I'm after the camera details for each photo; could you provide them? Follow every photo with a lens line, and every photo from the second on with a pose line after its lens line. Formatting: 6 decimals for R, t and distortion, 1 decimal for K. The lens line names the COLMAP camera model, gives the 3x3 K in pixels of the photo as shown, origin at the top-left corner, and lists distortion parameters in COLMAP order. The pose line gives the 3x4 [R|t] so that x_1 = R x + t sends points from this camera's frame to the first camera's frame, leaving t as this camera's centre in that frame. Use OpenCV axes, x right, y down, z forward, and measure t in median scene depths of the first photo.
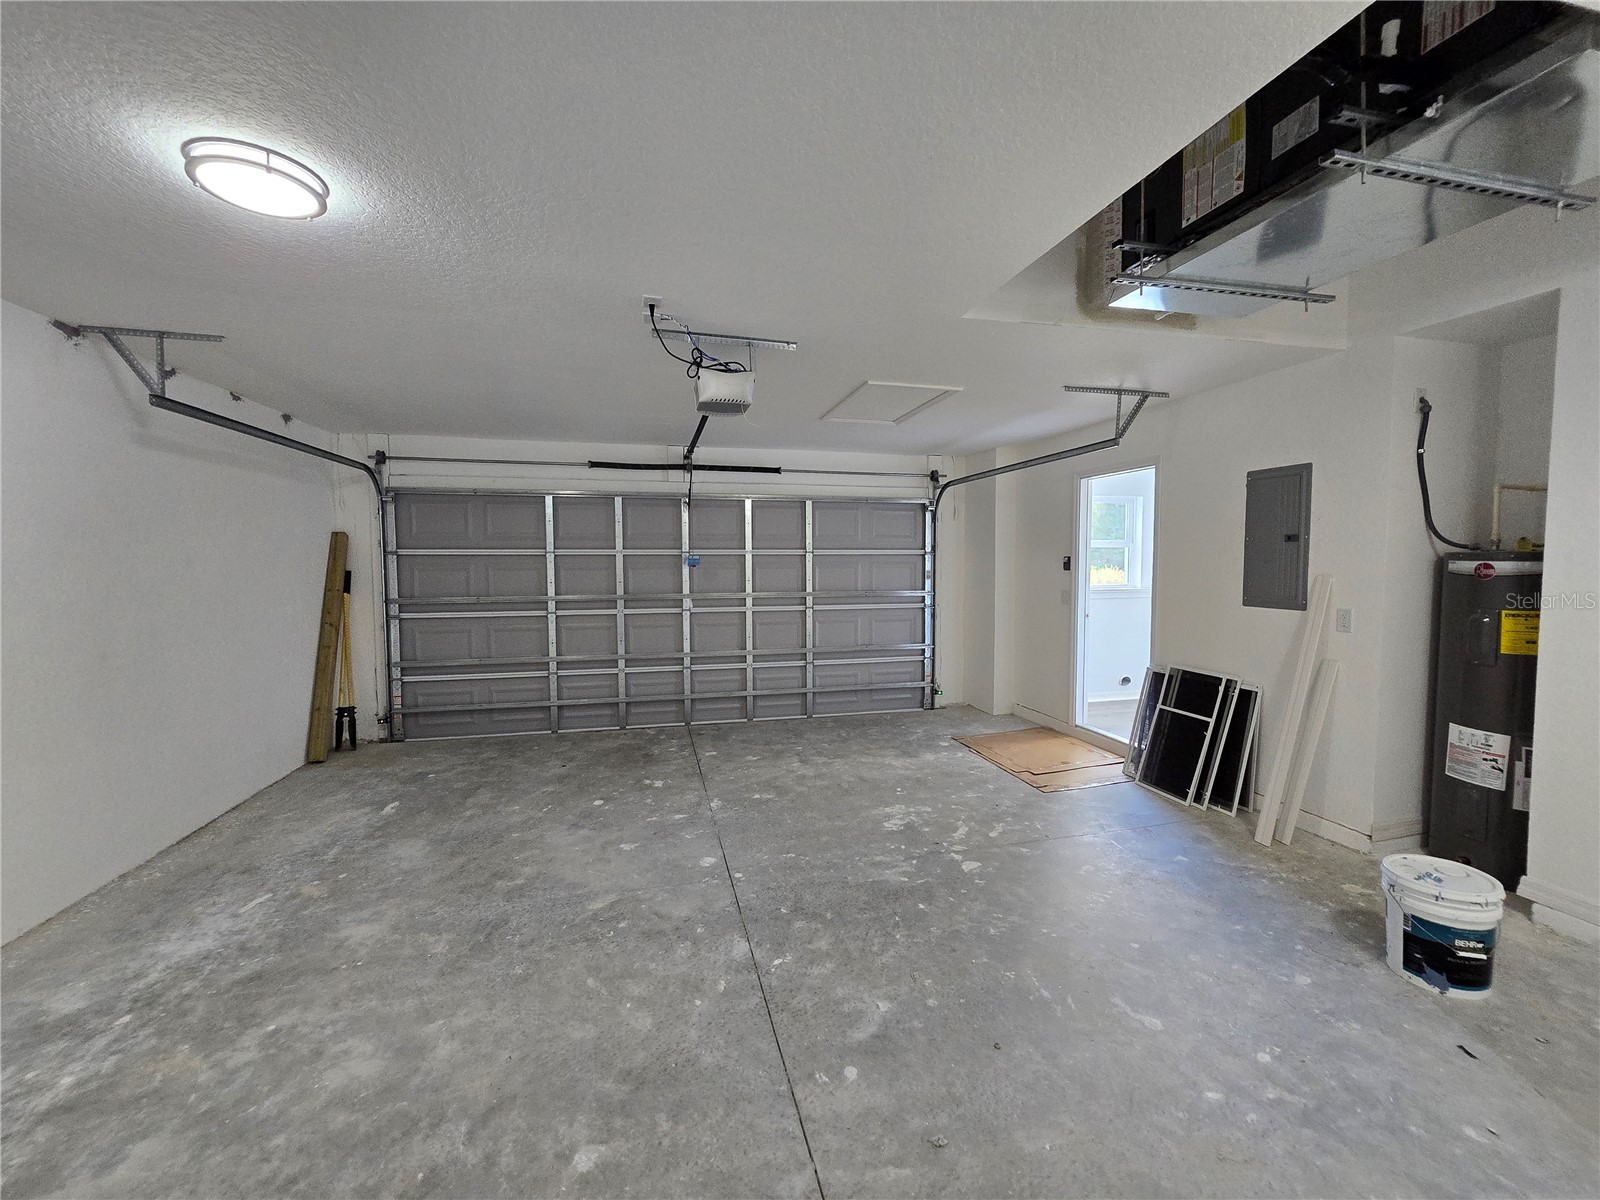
lens RADIAL K [[655.0, 0, 801.1], [0, 655.0, 596.1], [0, 0, 1]] dist [-0.002879, -0.000593]
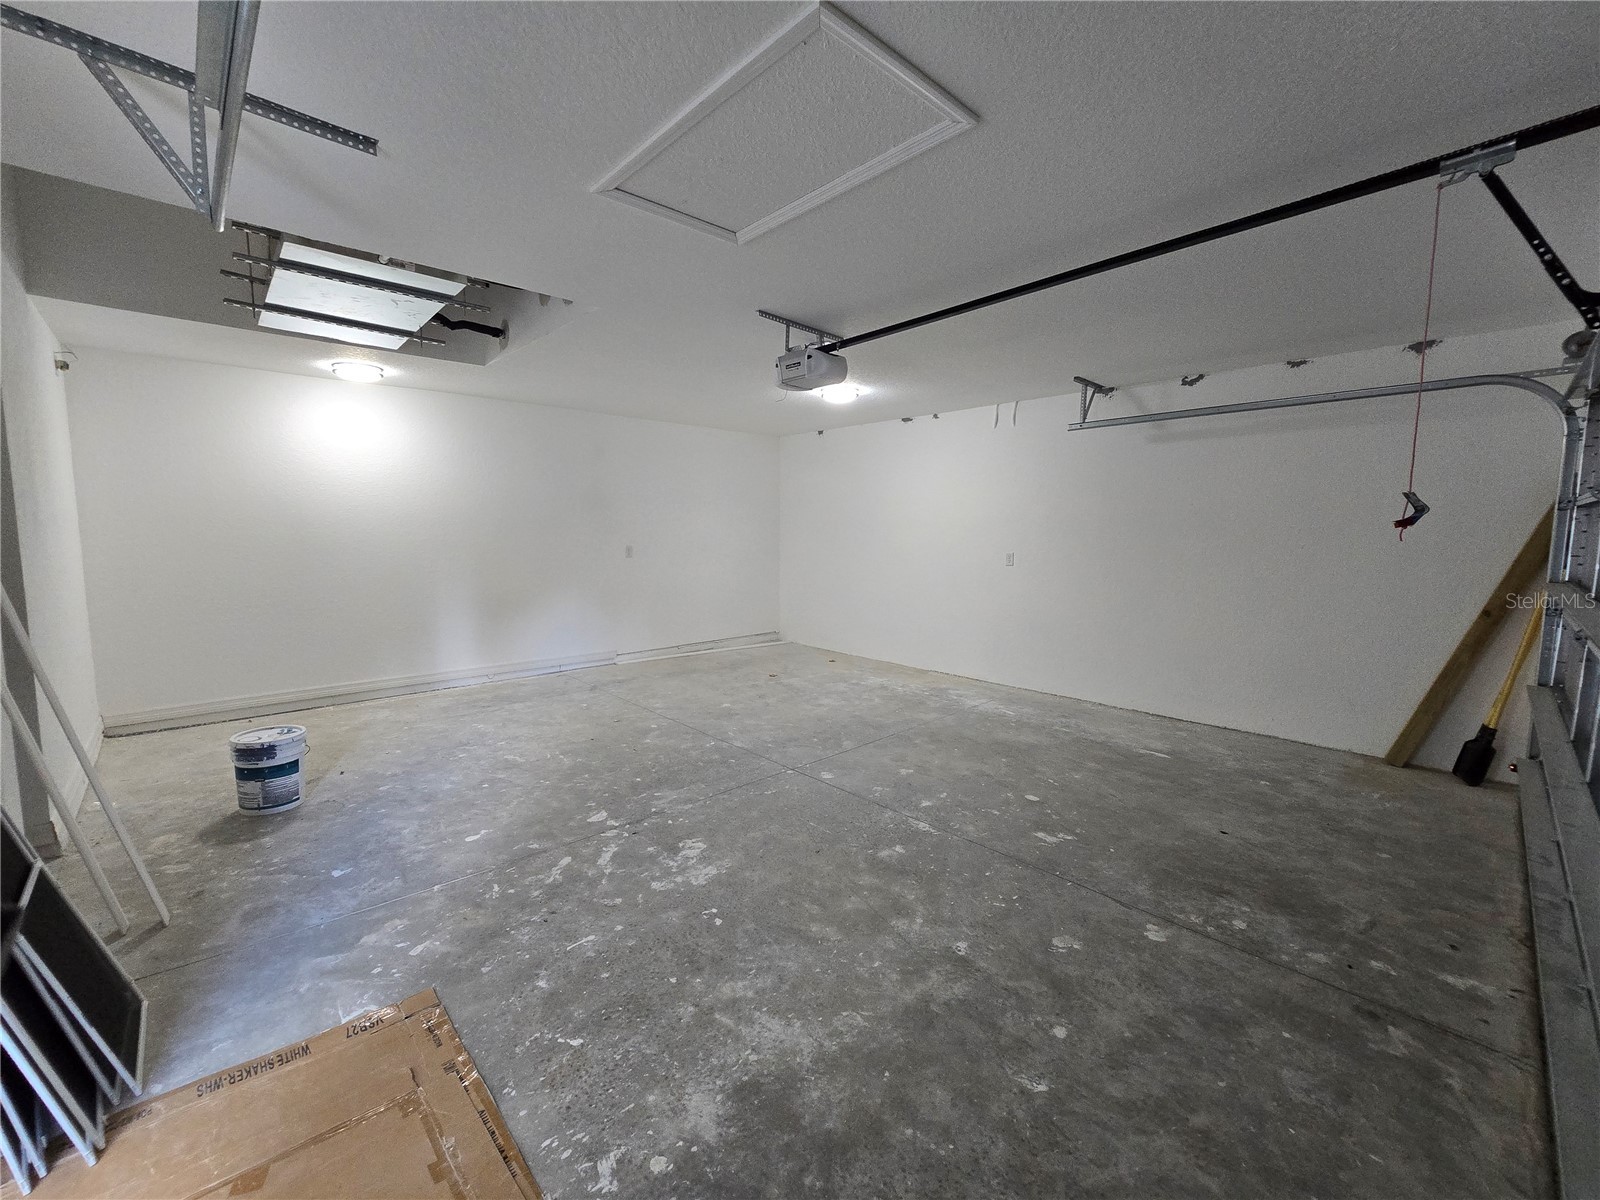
lens RADIAL K [[655.0, 0, 801.1], [0, 655.0, 596.1], [0, 0, 1]] dist [-0.002879, -0.000593]
pose [[-0.868546, 0.050649, -0.493014, 0.383653], [-0.028676, 0.987962, 0.152015, -0.074019], [0.494778, 0.146169, -0.856638, 1.617107]]
